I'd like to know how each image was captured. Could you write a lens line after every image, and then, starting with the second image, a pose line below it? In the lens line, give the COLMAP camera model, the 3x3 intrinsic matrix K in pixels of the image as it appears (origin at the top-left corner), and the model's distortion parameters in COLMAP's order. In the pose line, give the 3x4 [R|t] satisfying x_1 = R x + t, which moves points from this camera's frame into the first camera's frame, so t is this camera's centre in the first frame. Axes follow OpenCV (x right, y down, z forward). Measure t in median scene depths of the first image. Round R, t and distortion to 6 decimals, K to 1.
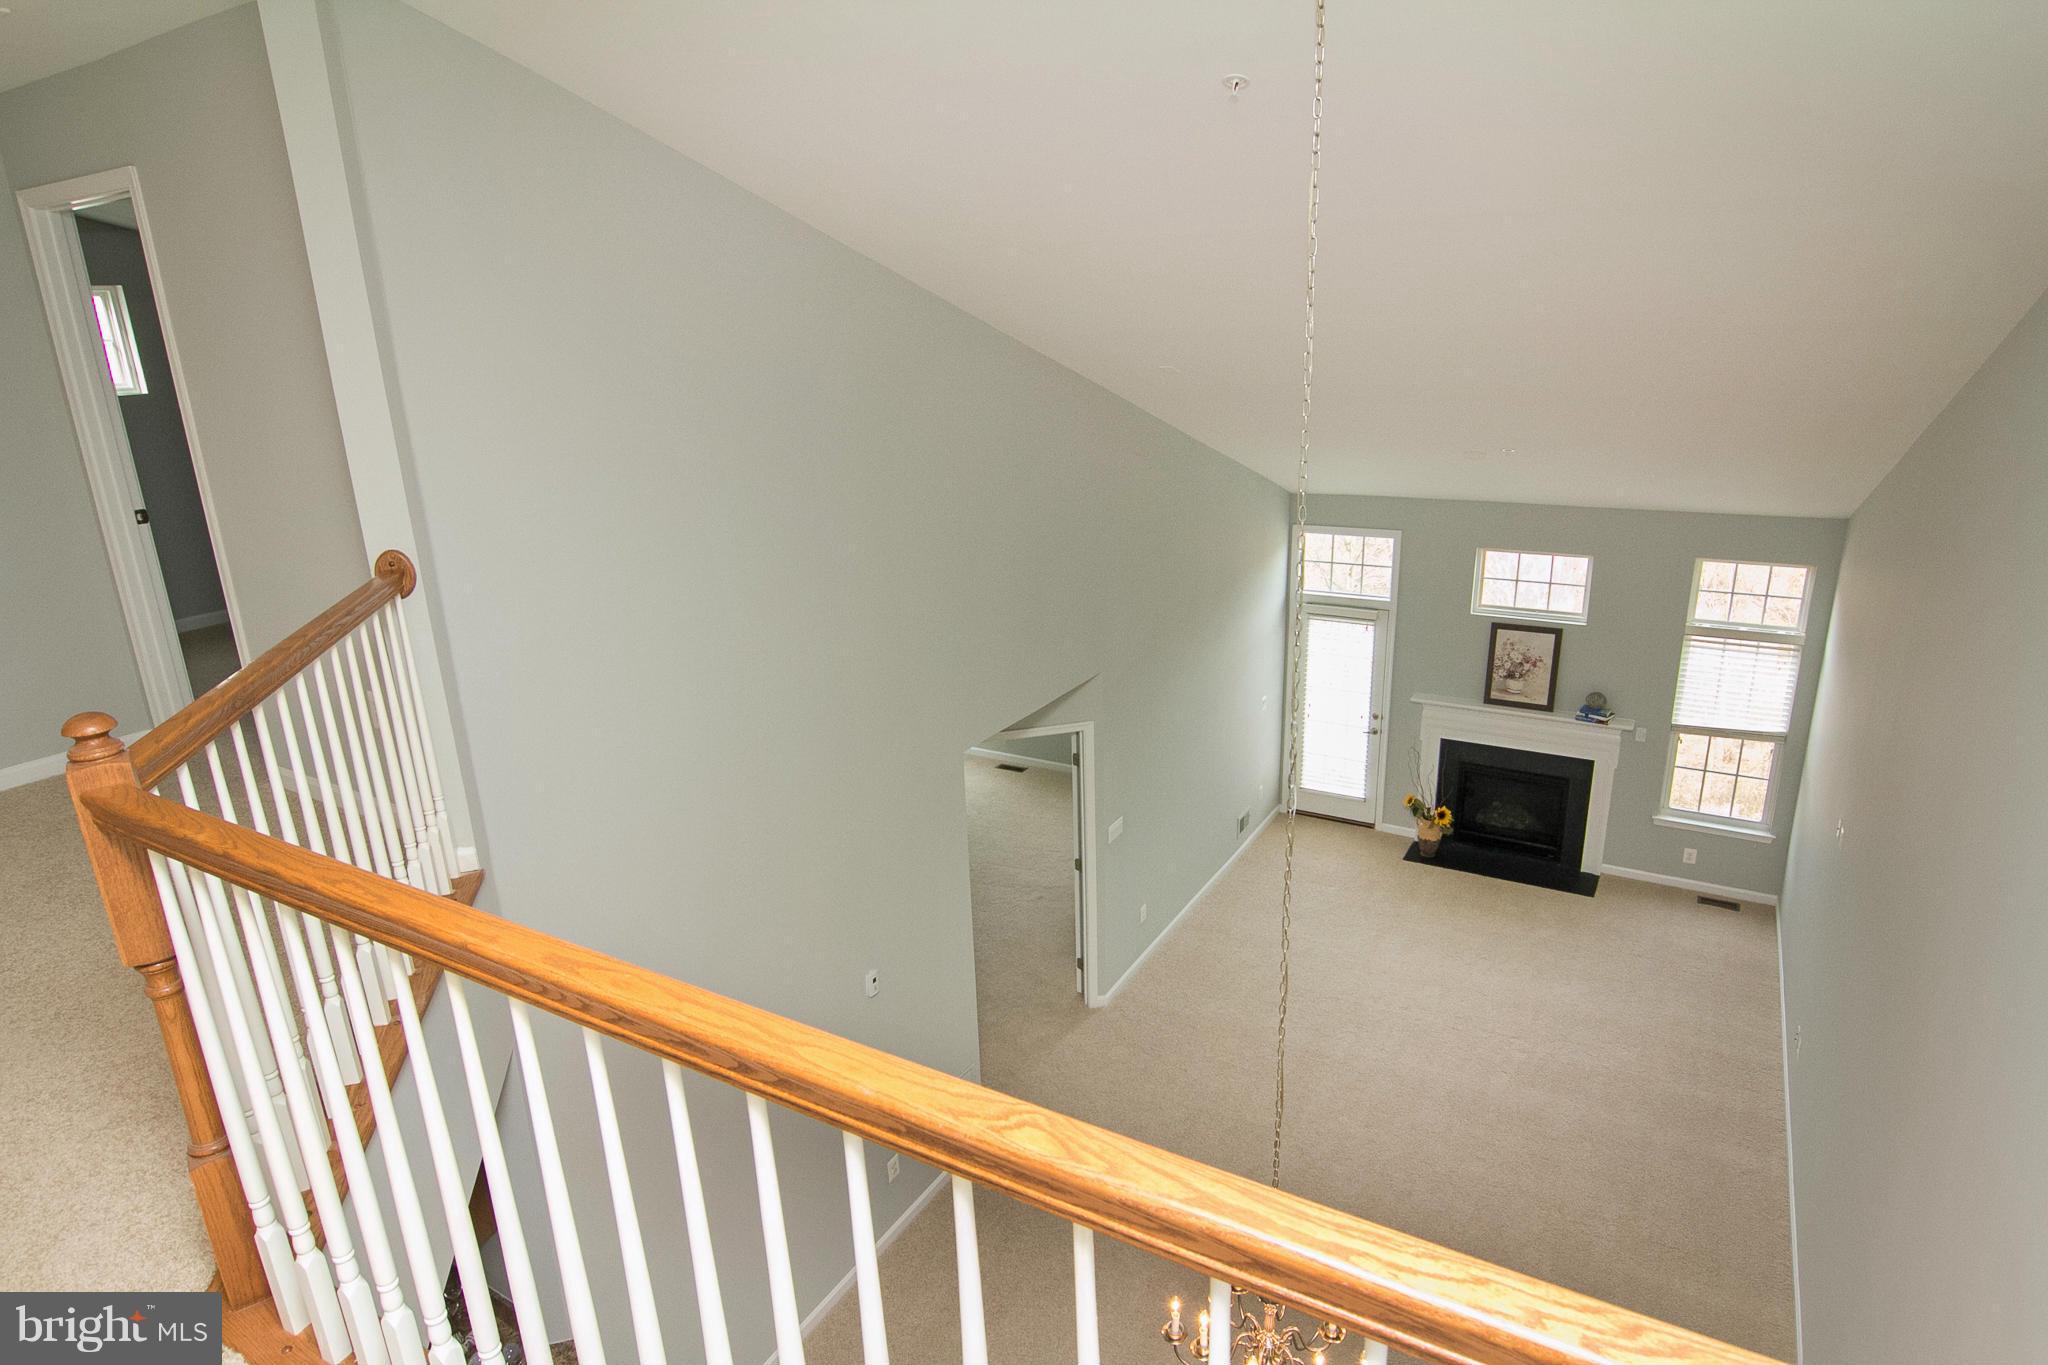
lens RADIAL K [[1155.2, 0, 1021.8], [0, 1155.2, 686.0], [0, 0, 1]] dist [-0.000448, -0.001092]
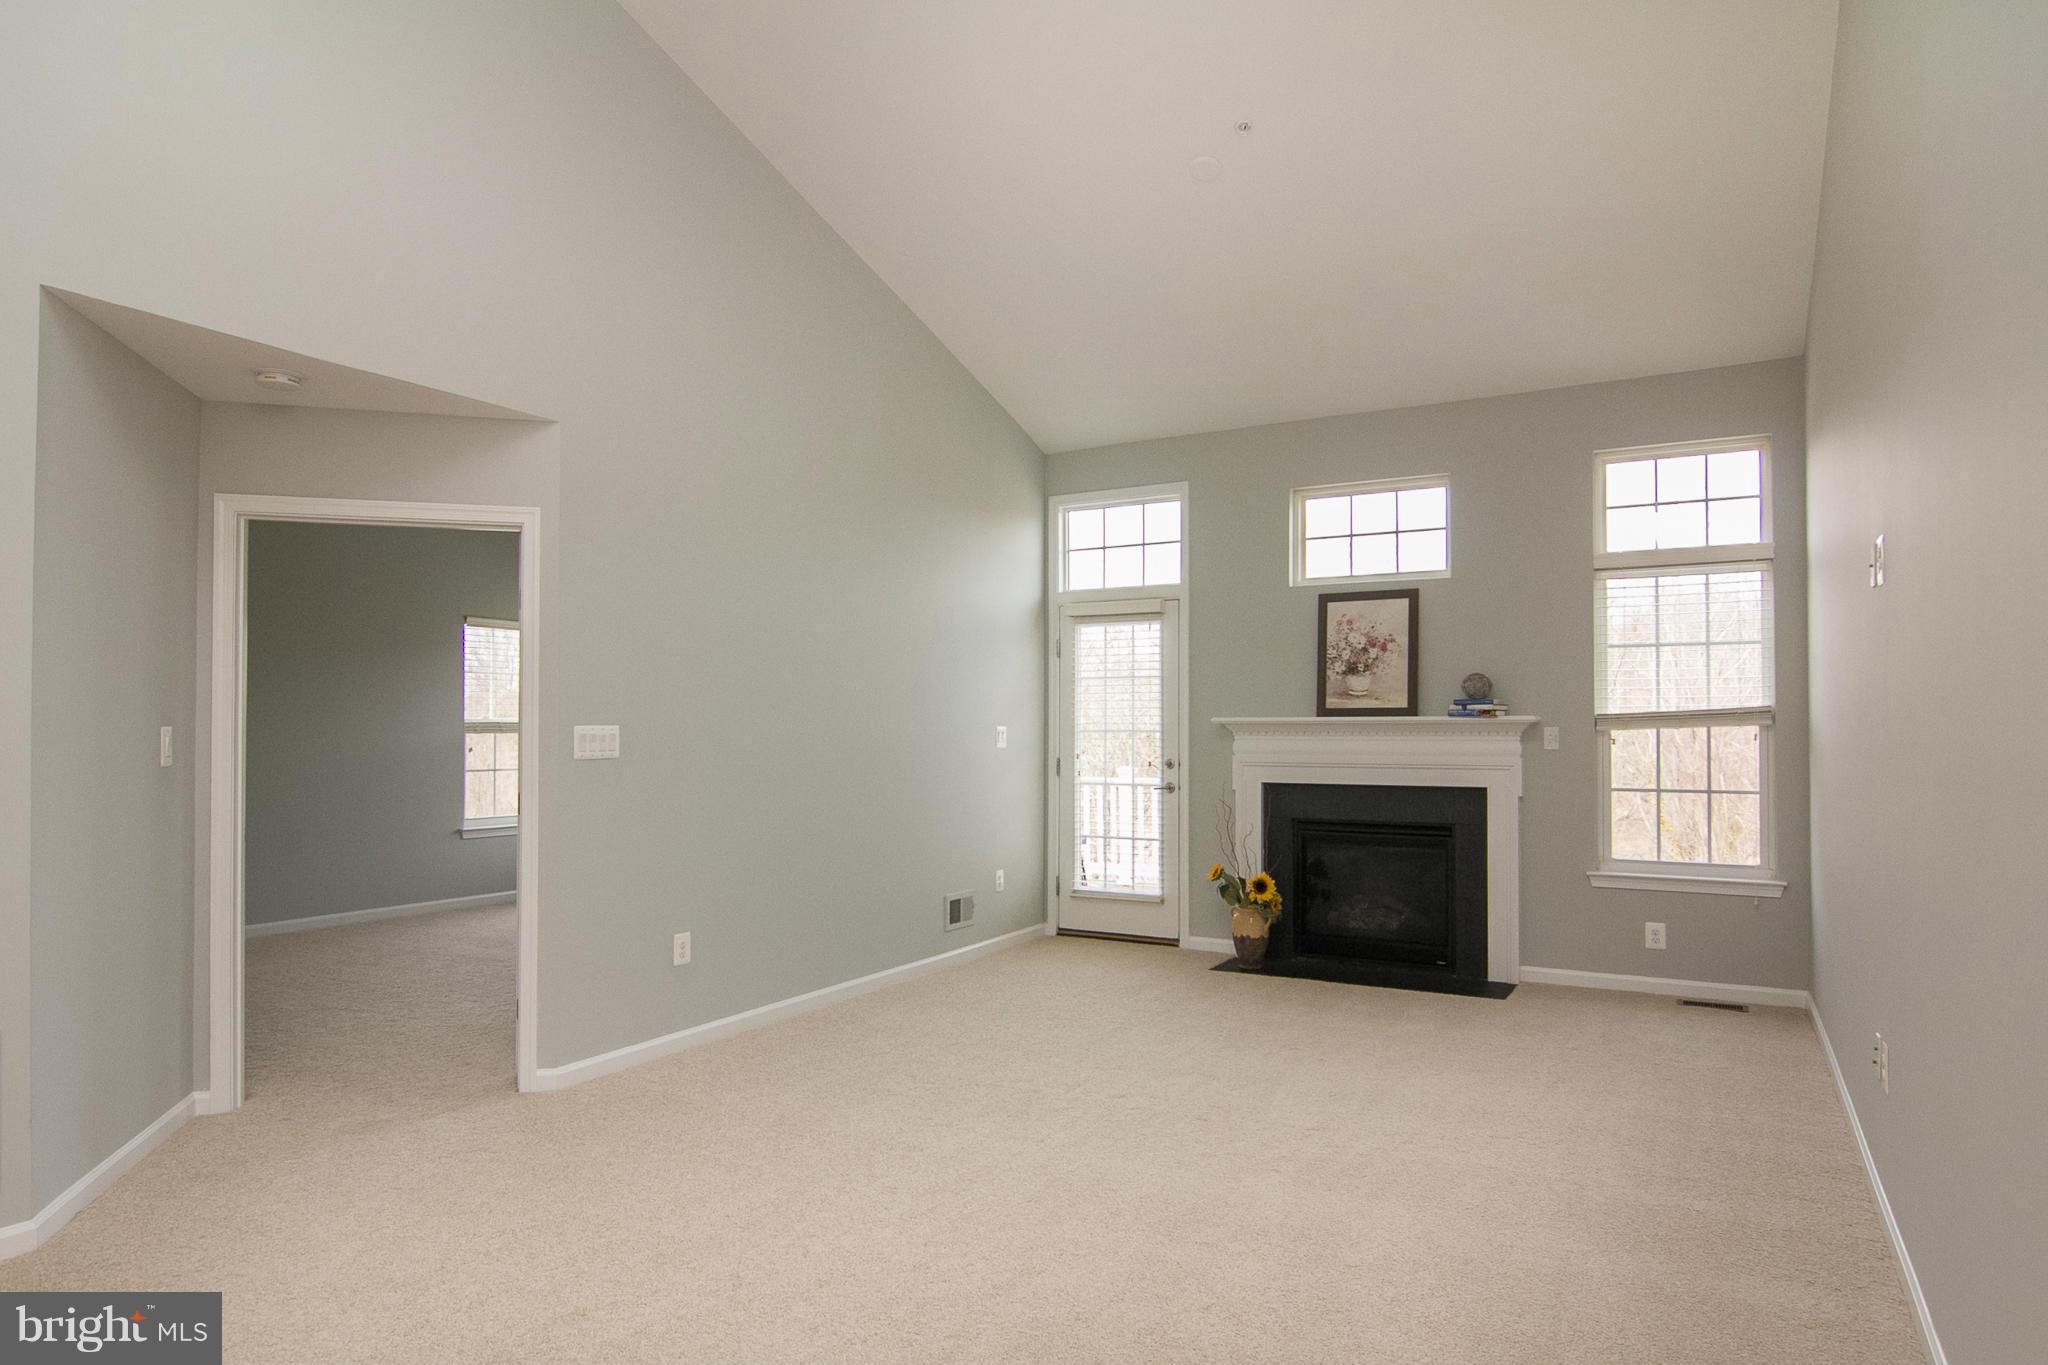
lens RADIAL K [[1155.2, 0, 1026.8], [0, 1155.2, 691.3], [0, 0, 1]] dist [-0.000448, -0.001092]
pose [[0.998649, 0.038469, 0.034946, 0.214687], [-0.025142, 0.946079, -0.322960, 0.222496], [-0.045485, 0.321645, 0.945767, 0.386110]]
